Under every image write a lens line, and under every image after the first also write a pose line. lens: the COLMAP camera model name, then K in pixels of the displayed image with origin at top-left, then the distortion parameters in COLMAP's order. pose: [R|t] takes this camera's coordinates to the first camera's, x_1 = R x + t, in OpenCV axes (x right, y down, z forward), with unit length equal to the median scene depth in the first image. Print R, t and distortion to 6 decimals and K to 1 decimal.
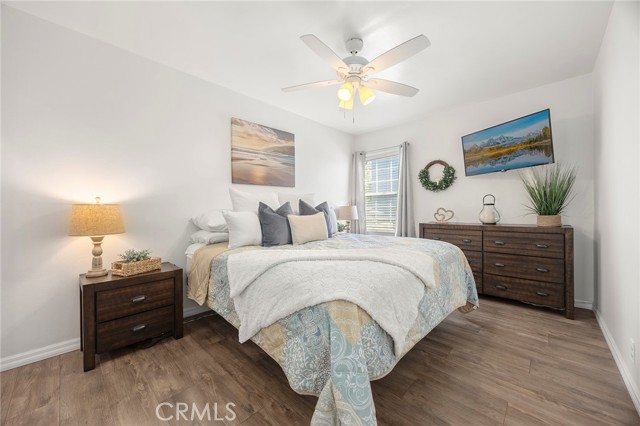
lens RADIAL K [[245.3, 0, 319.6], [0, 245.3, 209.1], [0, 0, 1]] dist [-0.001281, -0.000144]
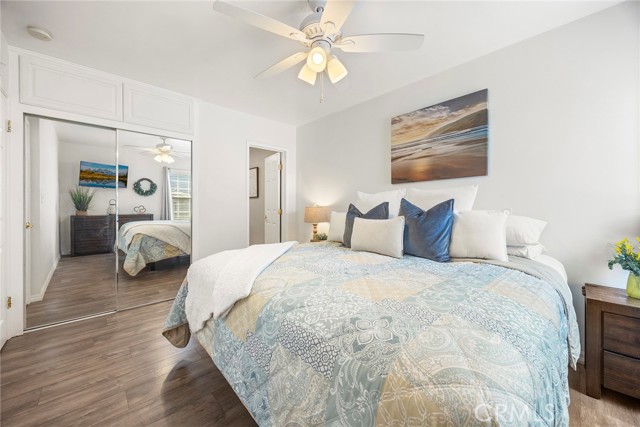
lens RADIAL K [[245.3, 0, 319.6], [0, 245.3, 209.6], [0, 0, 1]] dist [-0.001281, -0.000144]
pose [[-0.045249, 0.018927, -0.998796, 0.611409], [0.008302, 0.999793, 0.018570, -0.018441], [0.998941, -0.007451, -0.045397, 0.684705]]
